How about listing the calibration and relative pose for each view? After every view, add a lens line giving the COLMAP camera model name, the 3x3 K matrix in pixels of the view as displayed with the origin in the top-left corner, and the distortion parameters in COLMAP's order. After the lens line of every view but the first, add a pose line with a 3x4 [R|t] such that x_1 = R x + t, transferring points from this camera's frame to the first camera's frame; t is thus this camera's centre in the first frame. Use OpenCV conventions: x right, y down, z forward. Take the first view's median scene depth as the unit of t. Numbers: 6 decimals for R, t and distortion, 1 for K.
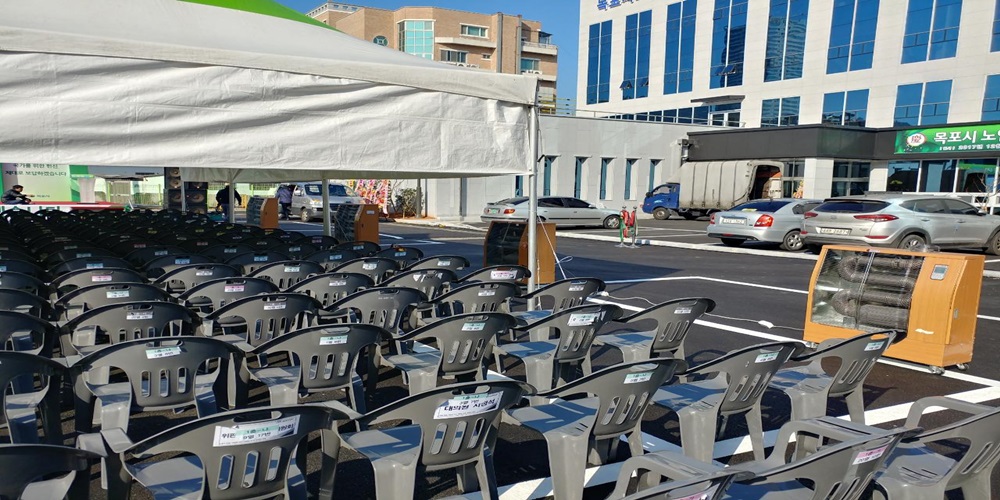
lens RADIAL K [[837.7, 0, 500.0], [0, 837.7, 250.0], [0, 0, 1]] dist [0.010461, 0.005875]
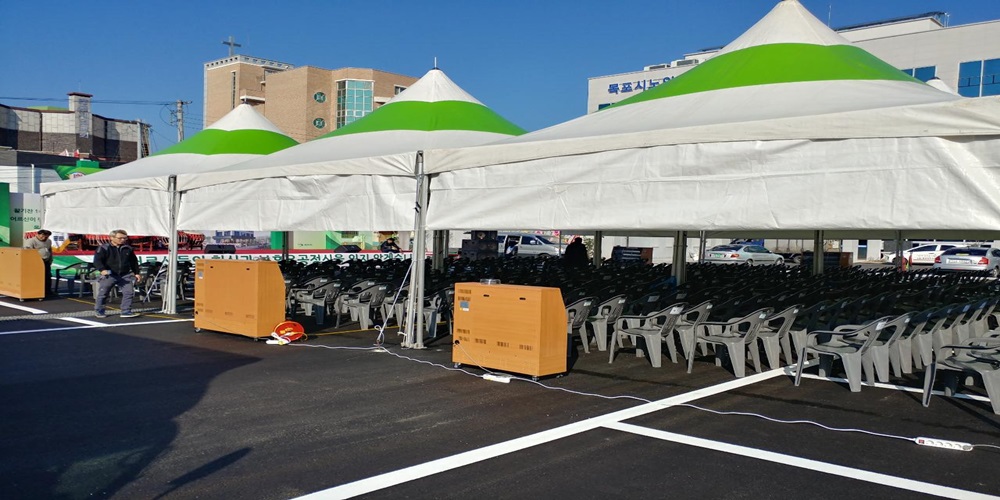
lens RADIAL K [[837.7, 0, 500.0], [0, 837.7, 250.0], [0, 0, 1]] dist [0.010461, 0.005875]
pose [[0.961048, -0.002359, 0.276371, -0.420625], [0.016996, 0.998575, -0.050580, 0.005210], [-0.275858, 0.053307, 0.959719, -0.146097]]
